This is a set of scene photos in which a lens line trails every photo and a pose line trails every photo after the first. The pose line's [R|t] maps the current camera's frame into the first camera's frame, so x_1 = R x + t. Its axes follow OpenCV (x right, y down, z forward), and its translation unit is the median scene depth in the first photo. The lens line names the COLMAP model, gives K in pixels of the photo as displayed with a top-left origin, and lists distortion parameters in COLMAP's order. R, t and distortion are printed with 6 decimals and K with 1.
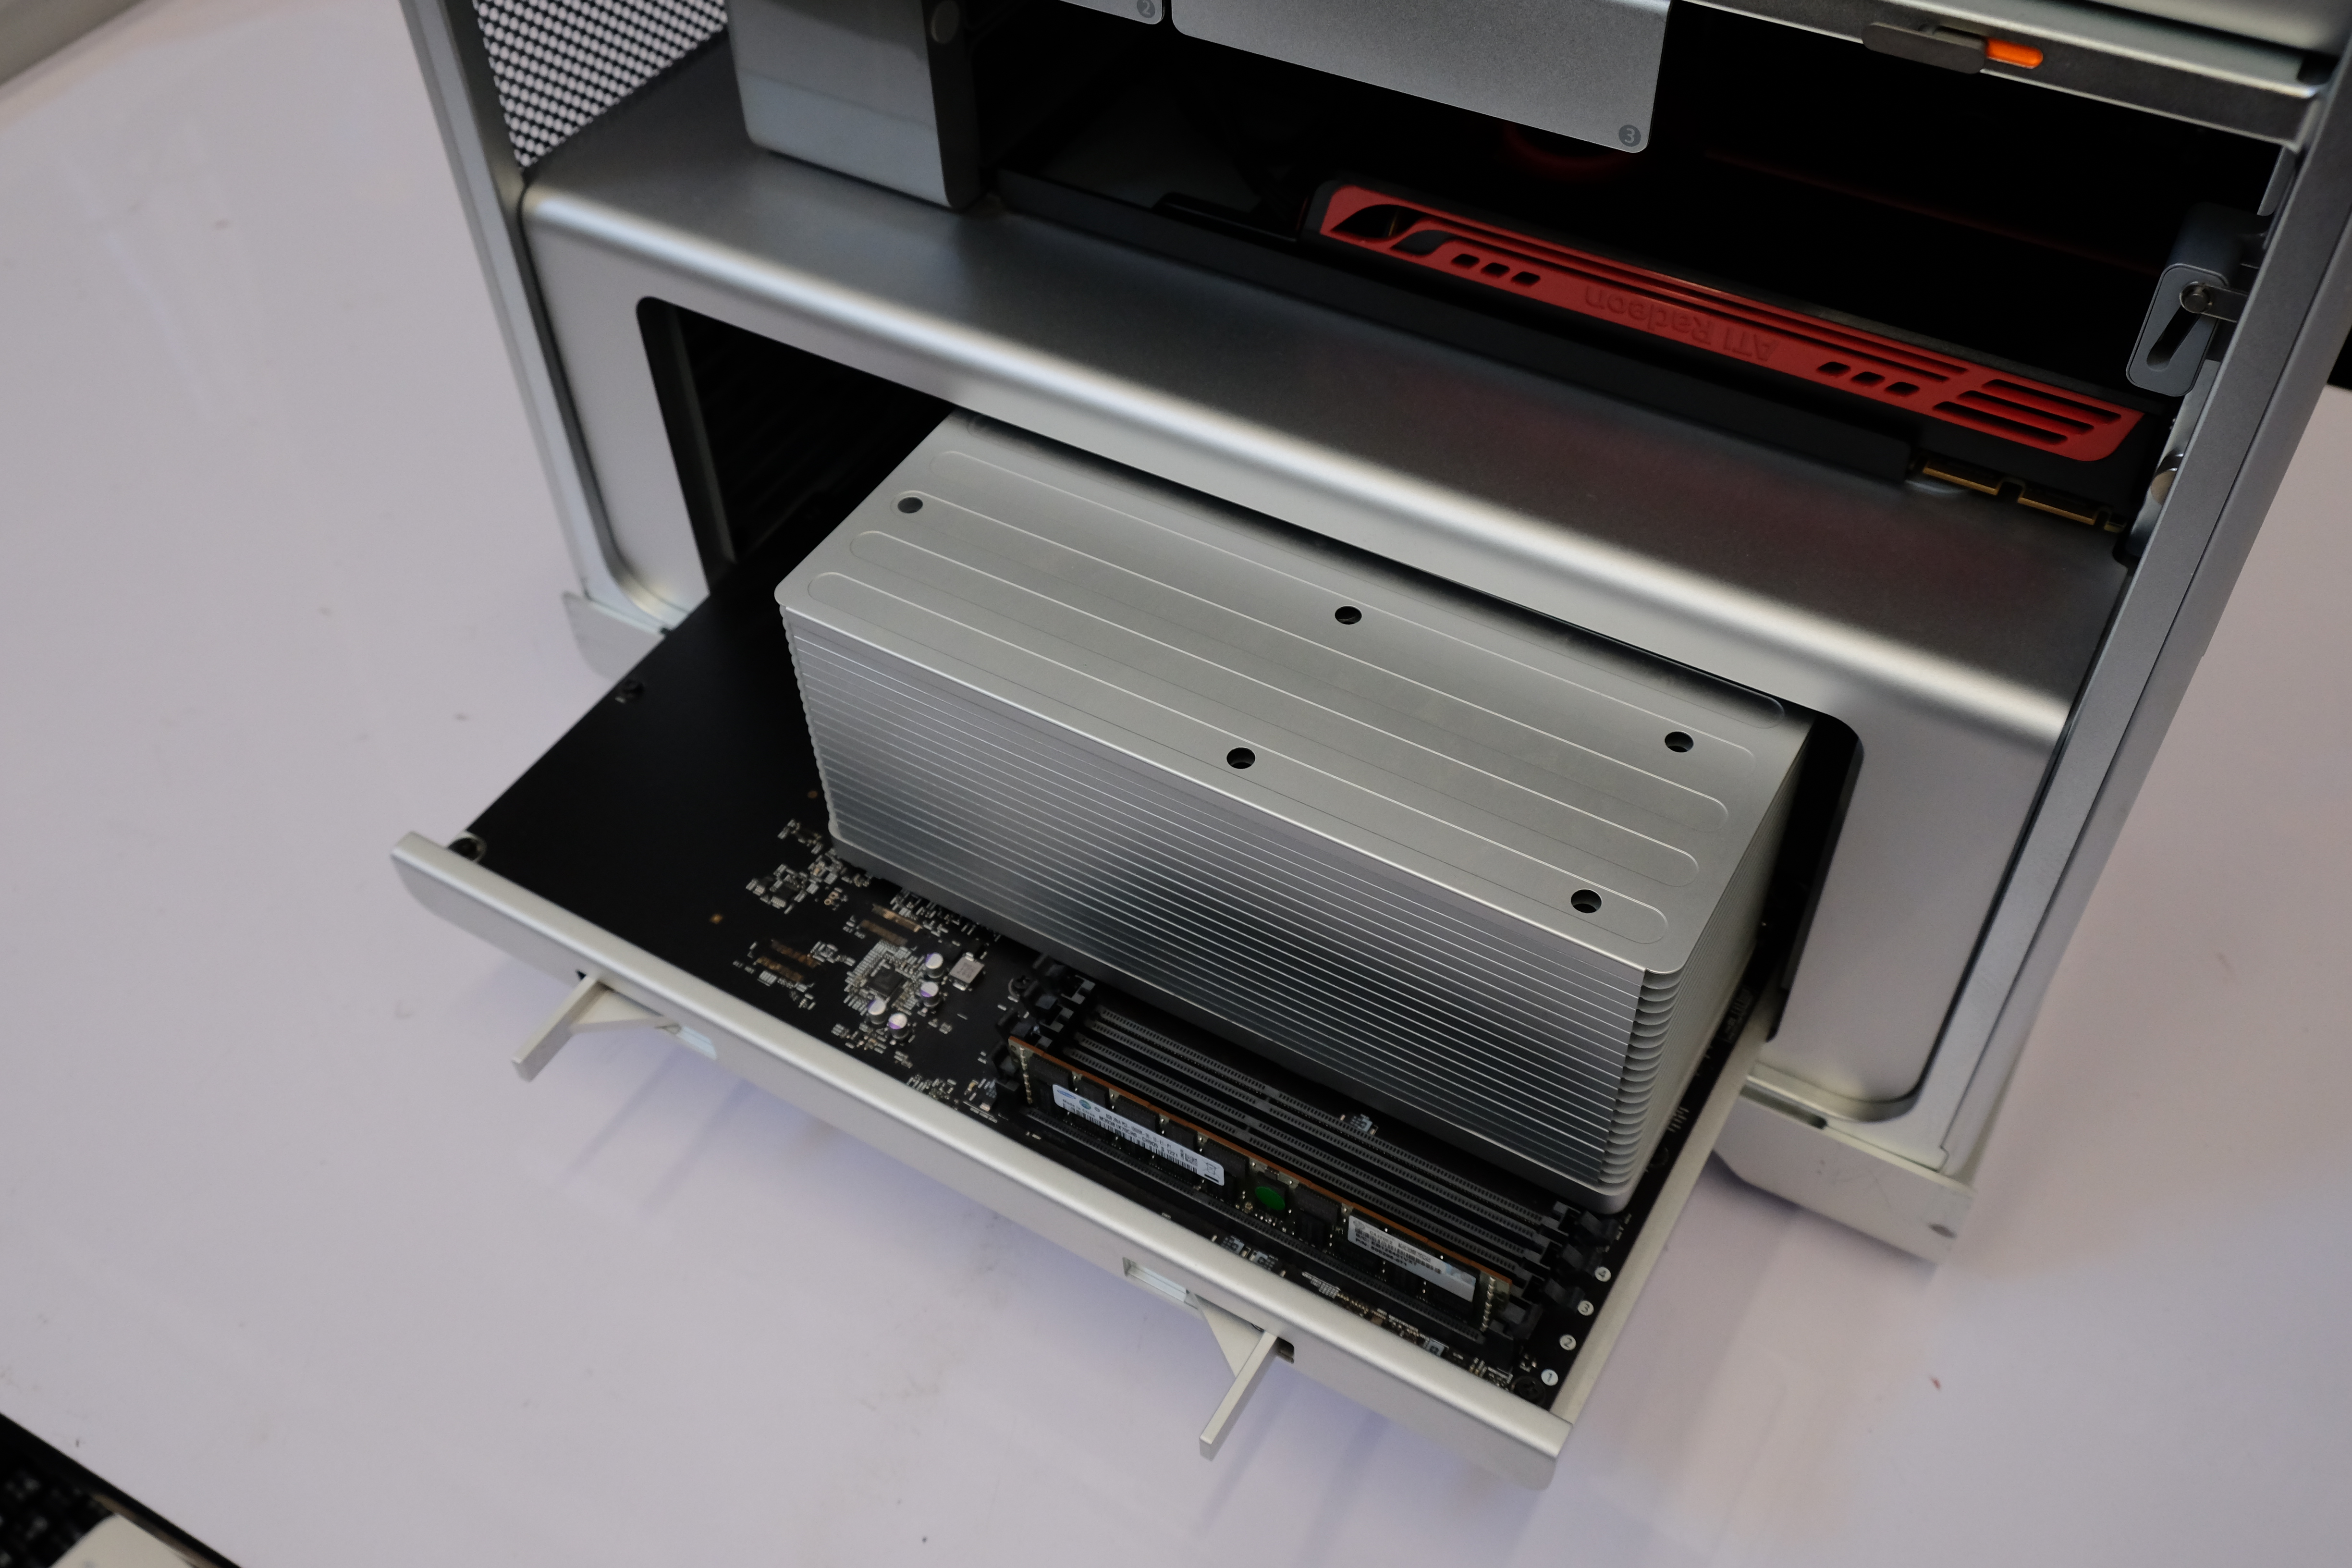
lens RADIAL K [[2134.4, 0, 1176.0], [0, 2134.4, 784.0], [0, 0, 1]] dist [-0.012413, 0.007224]
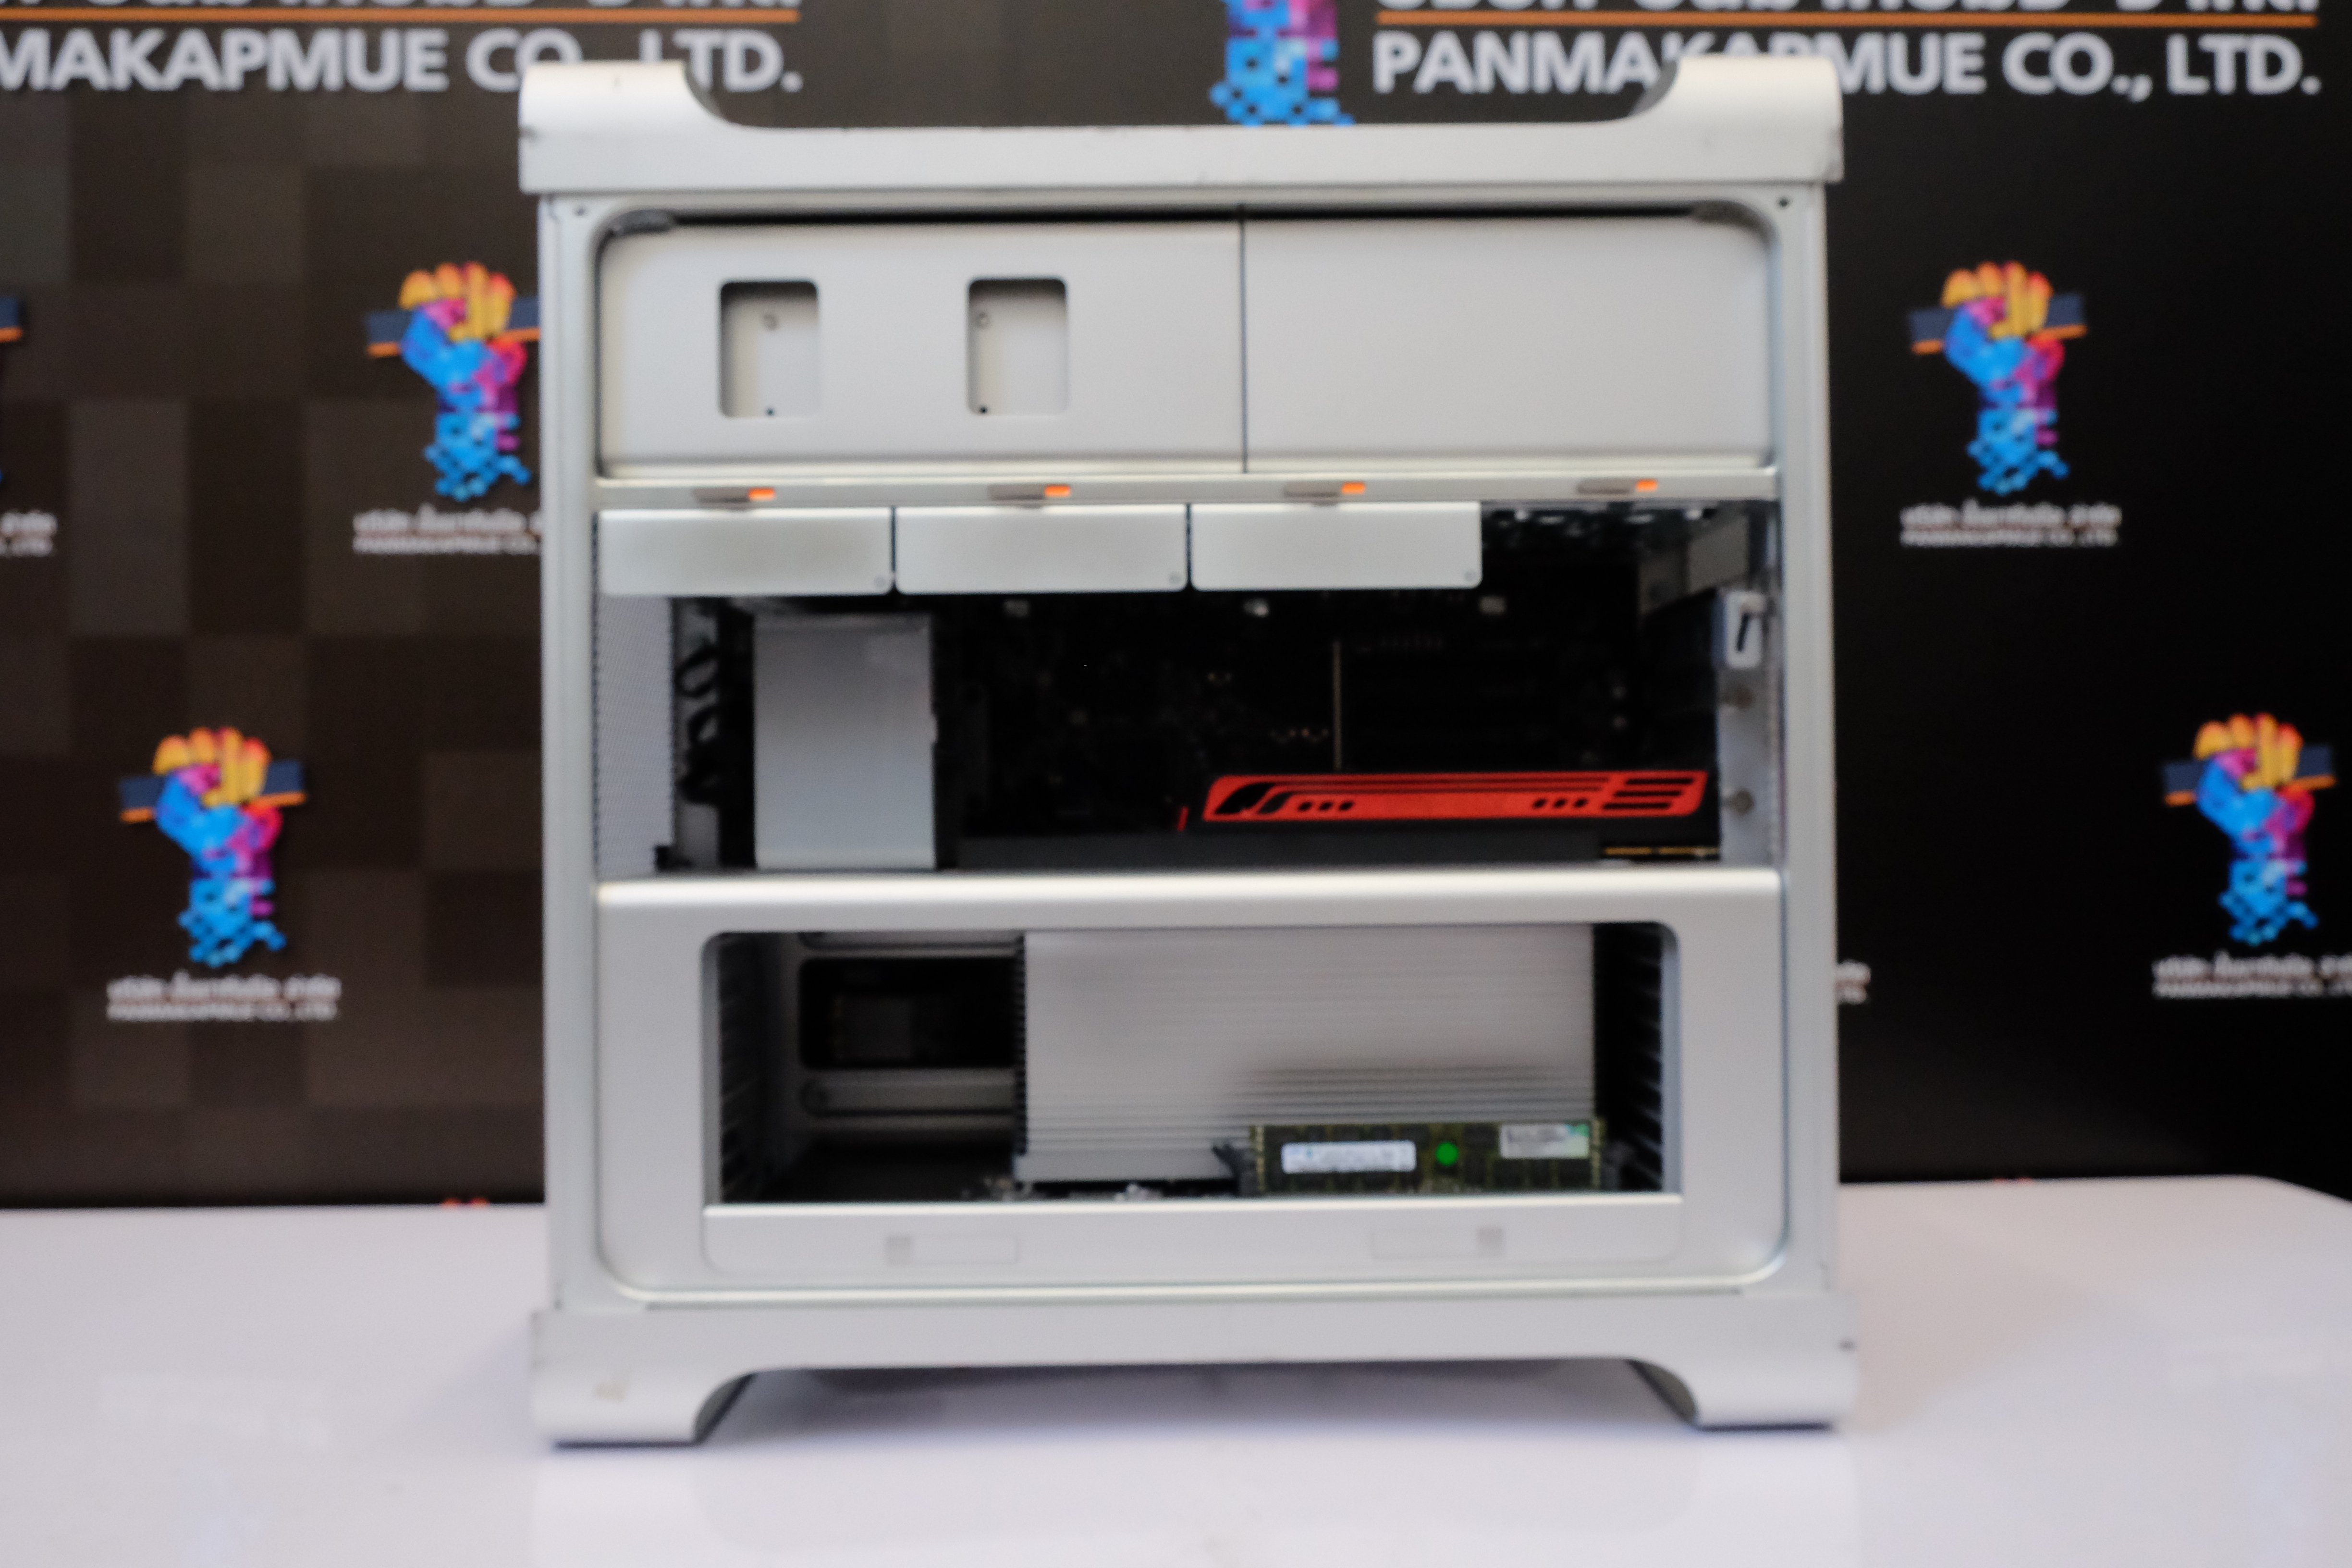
lens RADIAL K [[2062.4, 0, 1176.0], [0, 2062.4, 784.0], [0, 0, 1]] dist [0.007796, -0.003788]
pose [[0.856130, 0.025209, 0.516144, -0.765050], [0.371794, 0.663646, -0.649109, 0.730275], [-0.358900, 0.747622, 0.558795, 0.156862]]
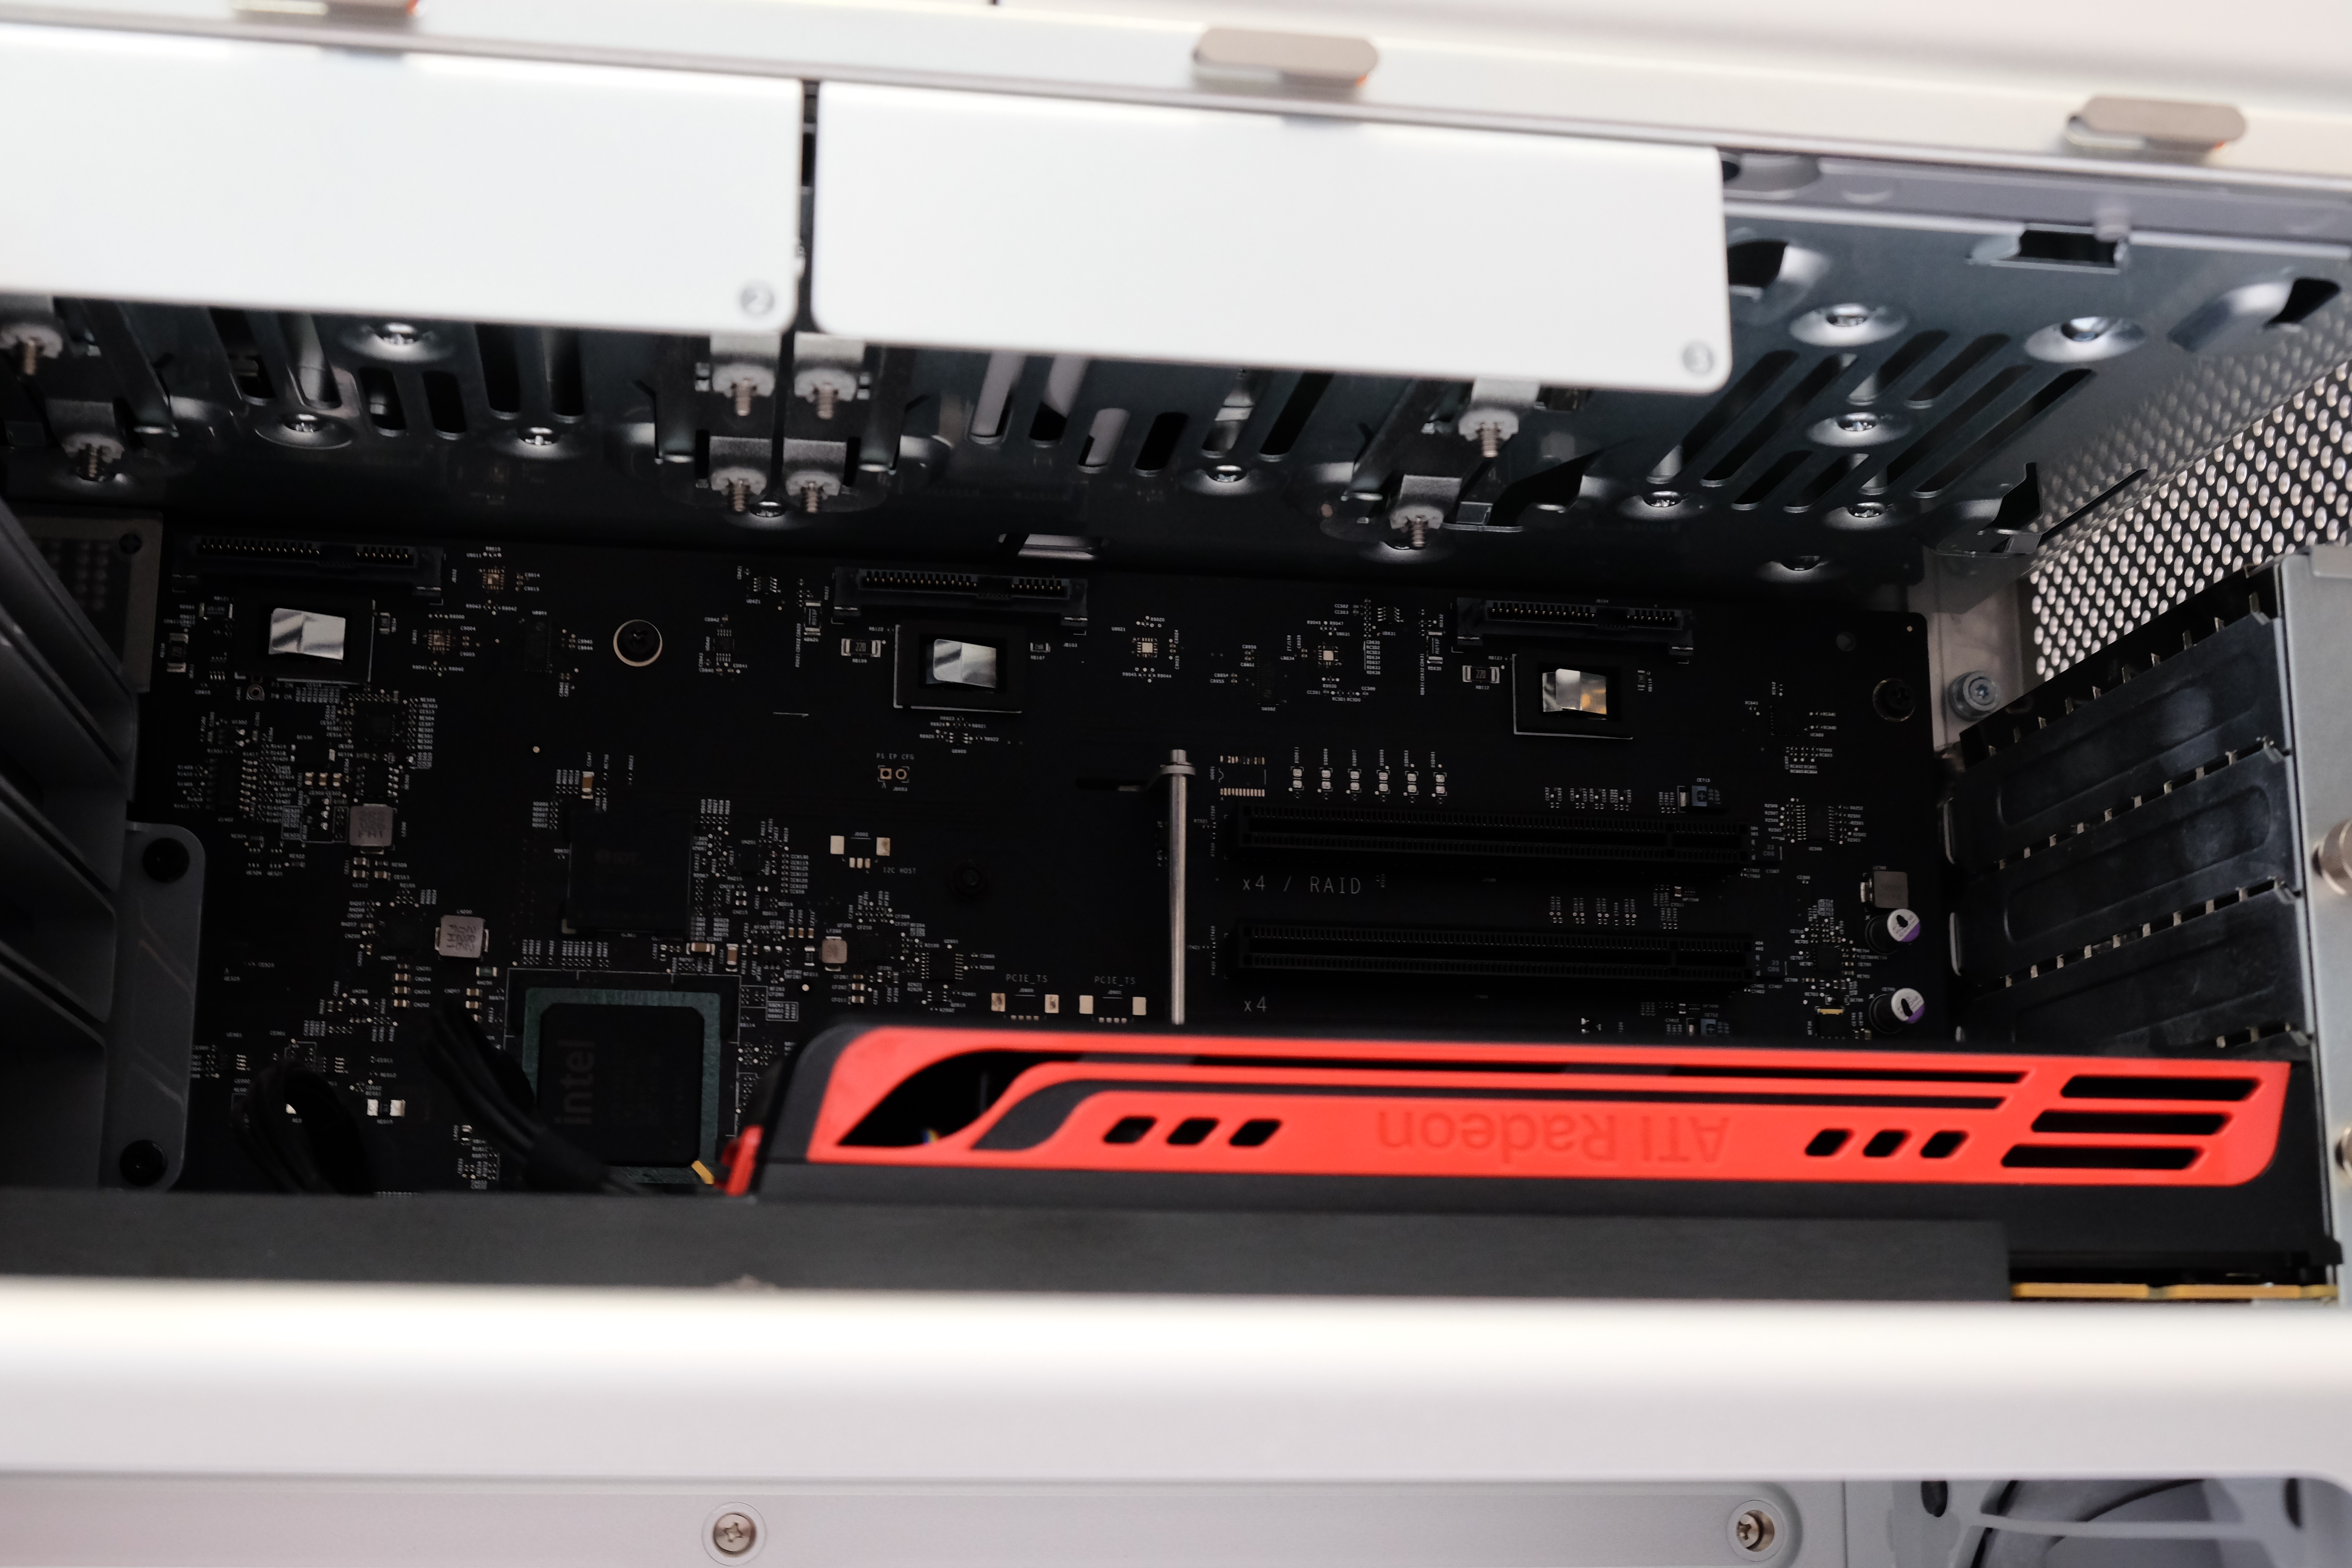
lens RADIAL K [[2948.3, 0, 1176.0], [0, 2948.3, 784.0], [0, 0, 1]] dist [-0.040013, -0.007429]
pose [[0.771210, 0.169820, 0.613512, -0.311002], [0.452792, 0.531093, -0.716184, 0.227942], [-0.447454, 0.830121, 0.332691, 0.703592]]
